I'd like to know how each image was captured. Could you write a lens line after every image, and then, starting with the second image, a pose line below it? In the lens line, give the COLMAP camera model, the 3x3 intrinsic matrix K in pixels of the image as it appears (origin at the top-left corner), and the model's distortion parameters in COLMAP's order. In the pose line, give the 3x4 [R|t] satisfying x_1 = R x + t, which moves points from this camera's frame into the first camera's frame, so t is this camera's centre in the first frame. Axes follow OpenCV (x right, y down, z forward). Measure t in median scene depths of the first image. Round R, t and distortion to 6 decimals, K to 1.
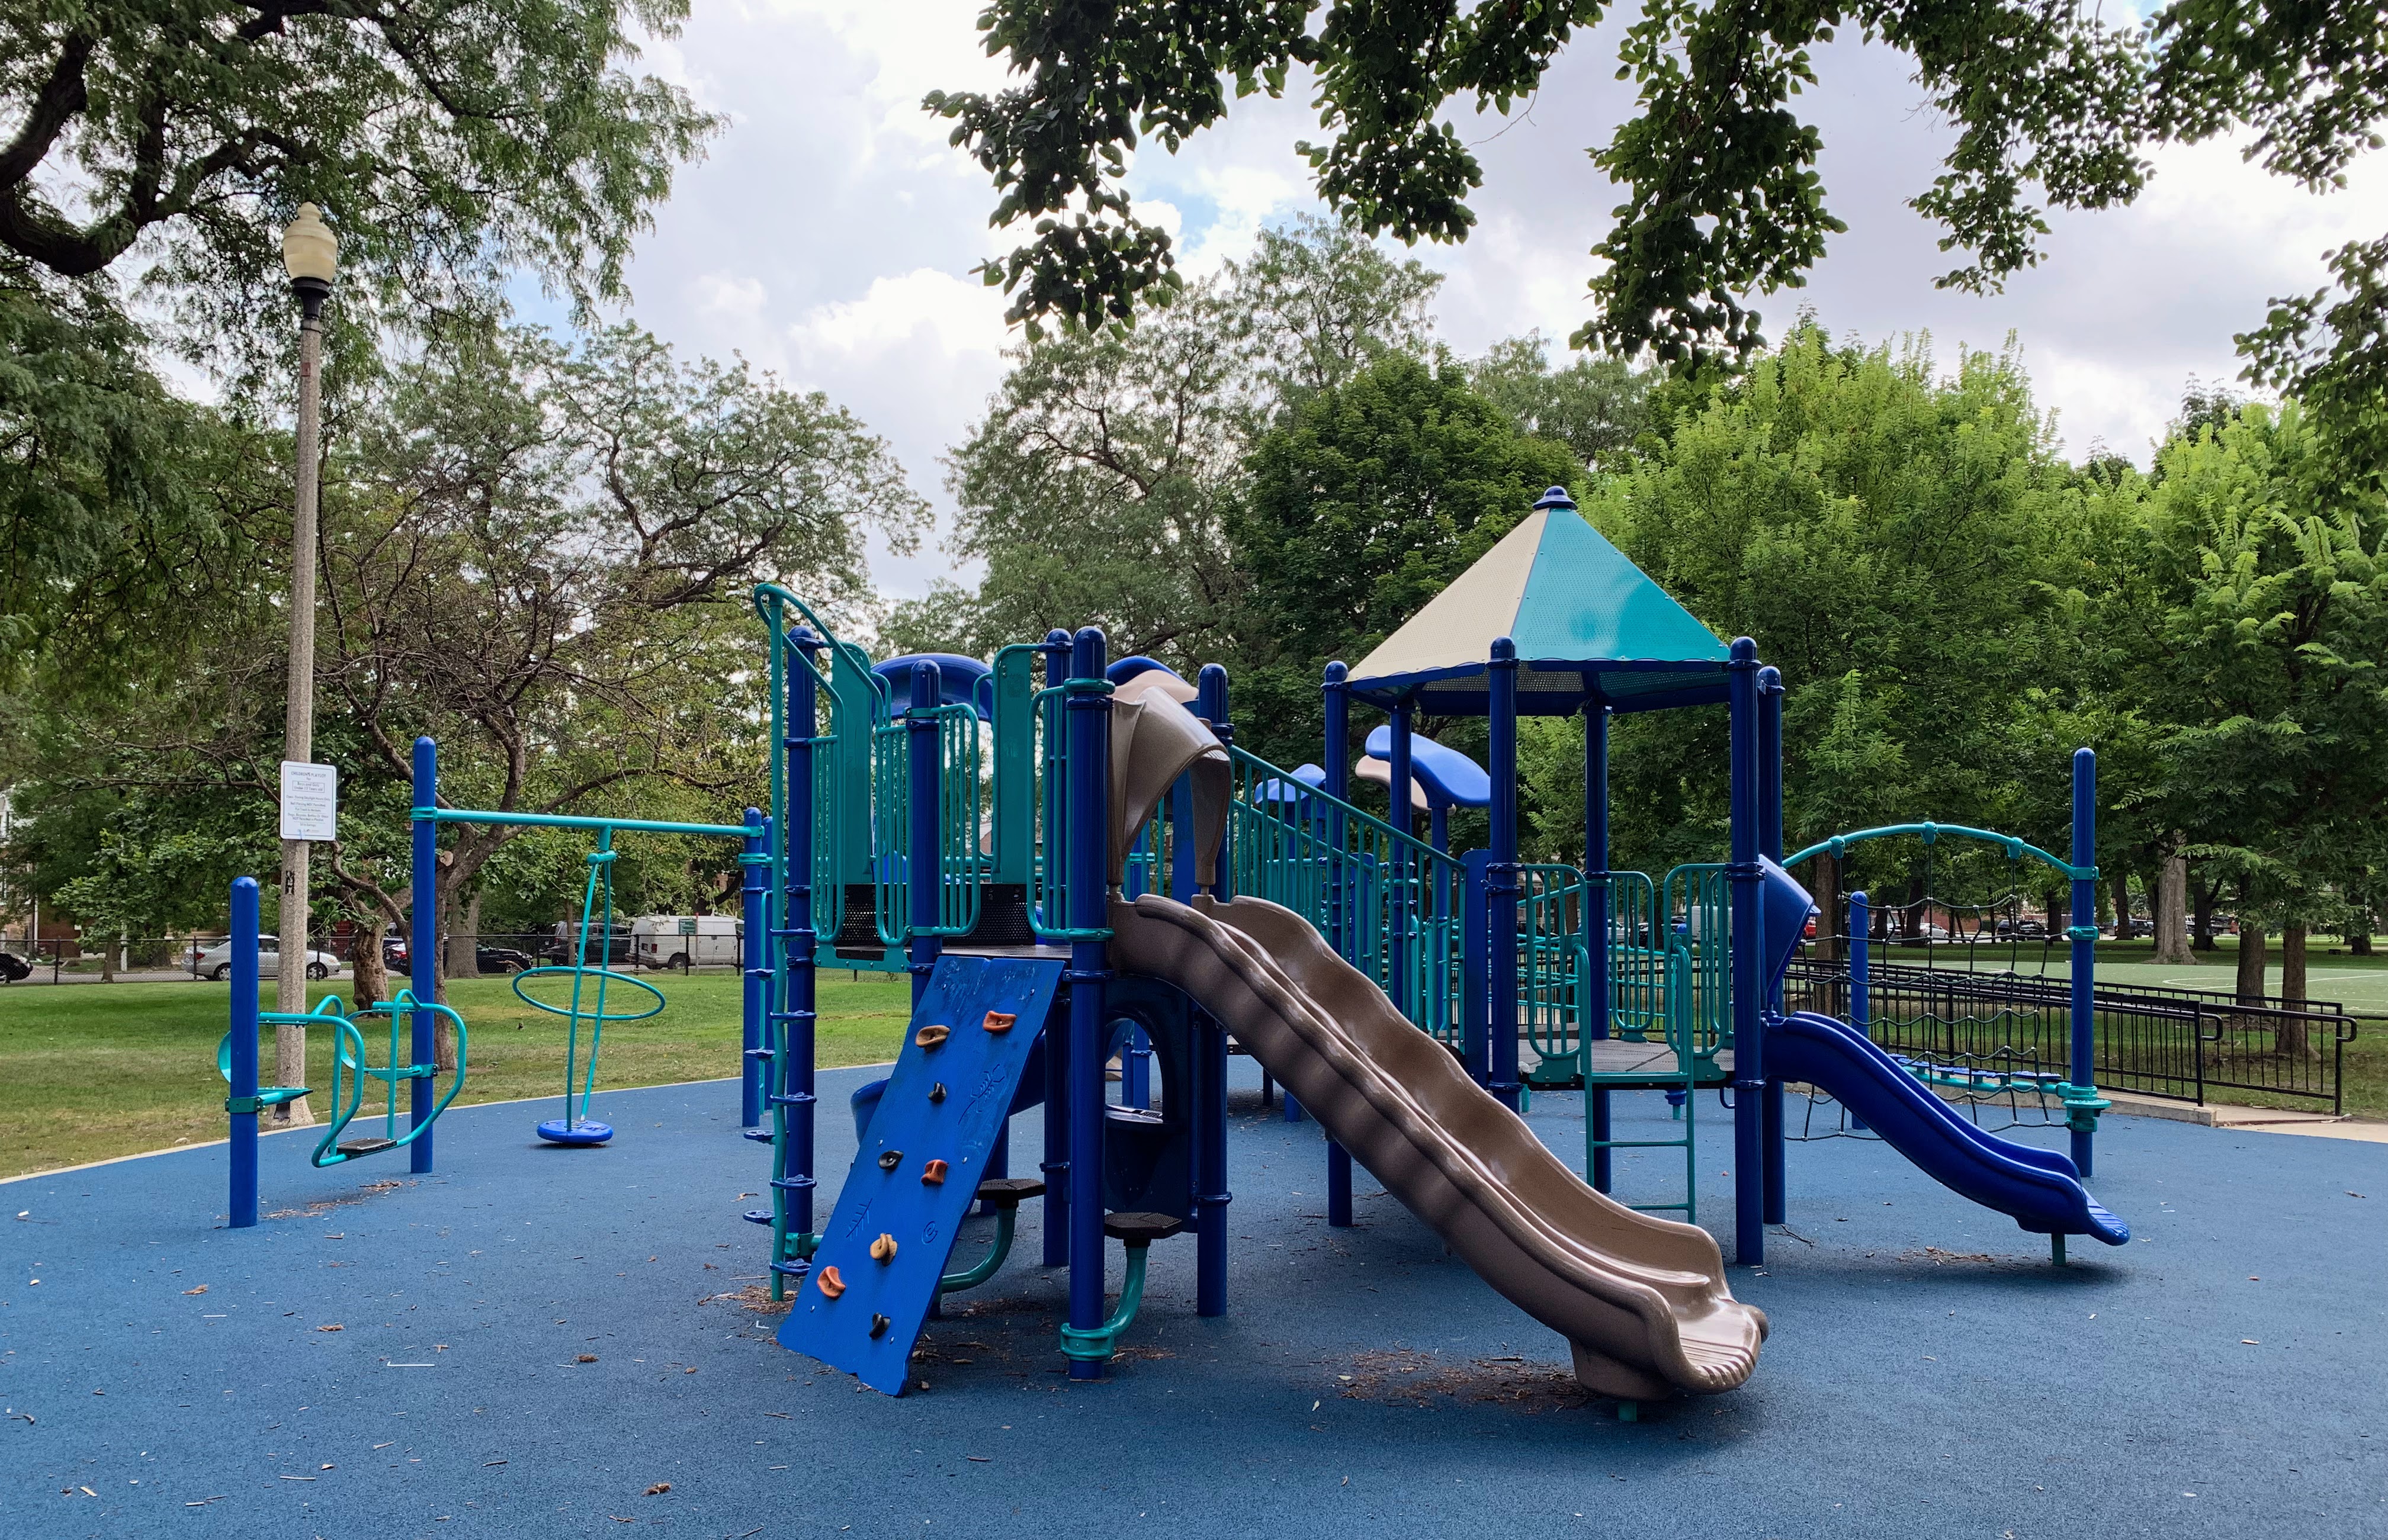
lens RADIAL K [[1904.9, 0, 1195.5], [0, 1904.9, 939.1], [0, 0, 1]] dist [0.036427, -0.000785]
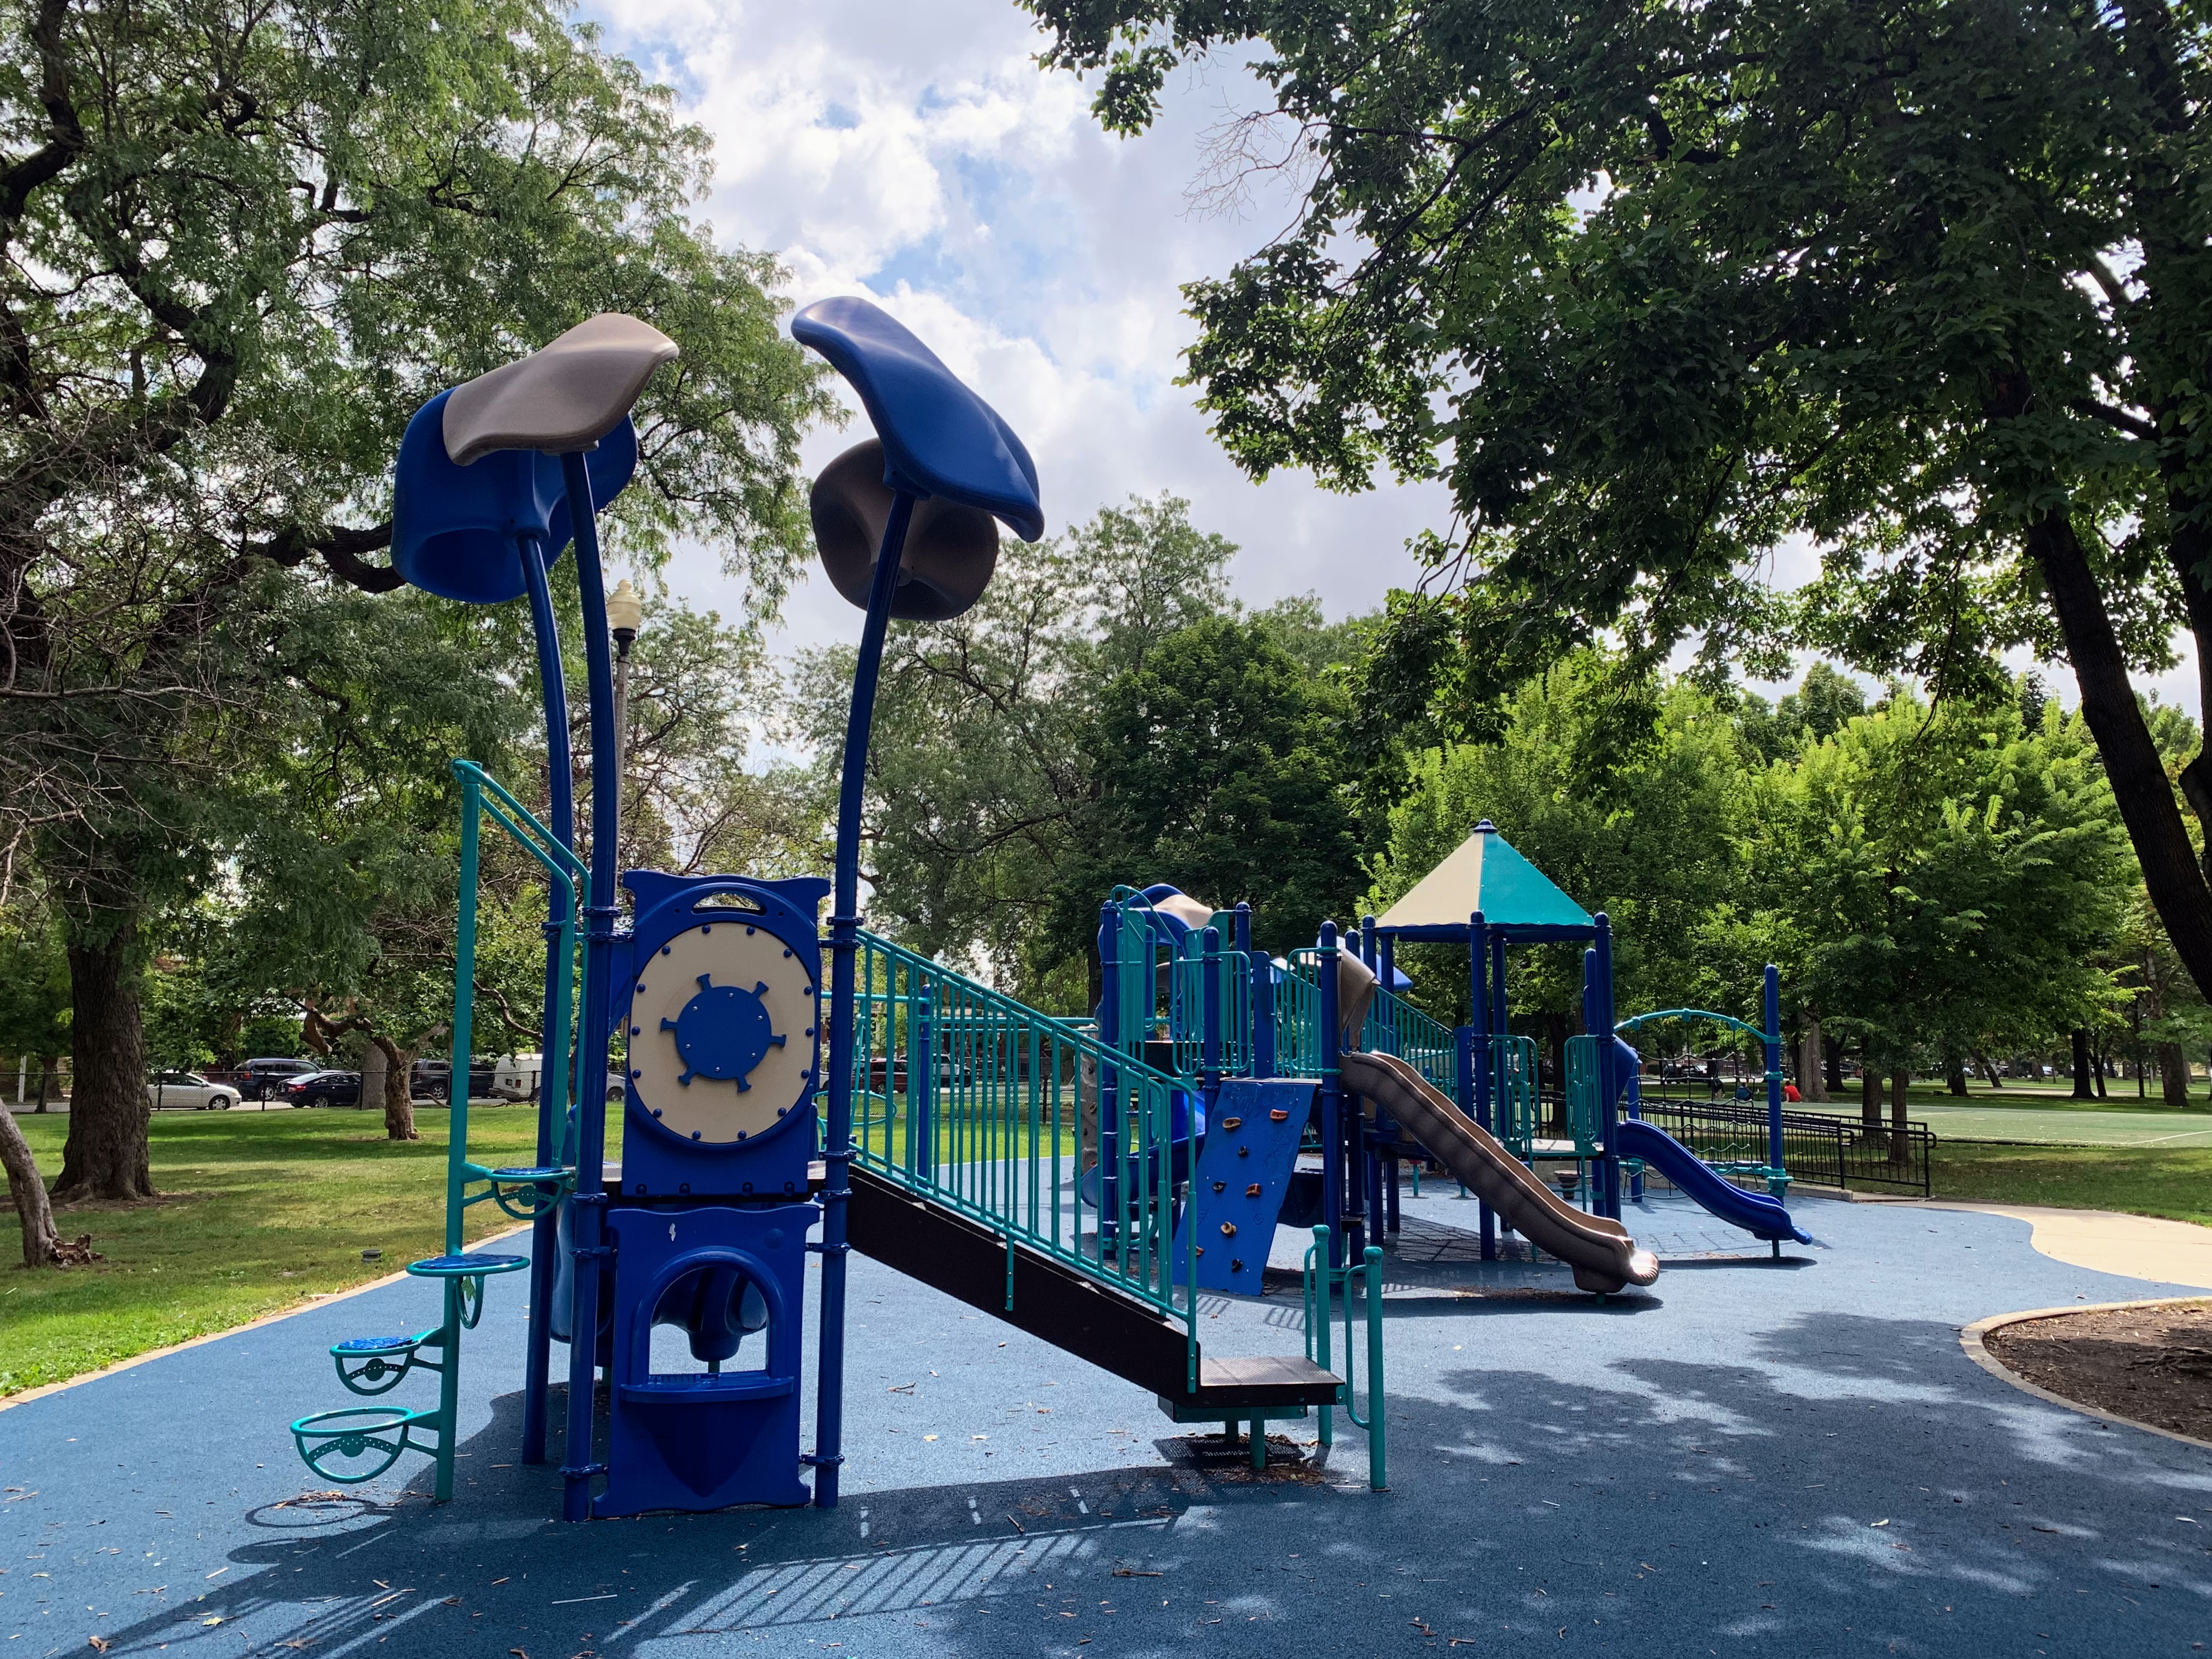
lens RADIAL K [[1701.7, 0, 1104.3], [0, 1701.7, 882.8], [0, 0, 1]] dist [0.000513, 0.000905]
pose [[0.996733, 0.019403, 0.078399, -0.064013], [-0.010543, 0.993665, -0.111885, 0.000527], [-0.080074, 0.110693, 0.990624, -0.117848]]
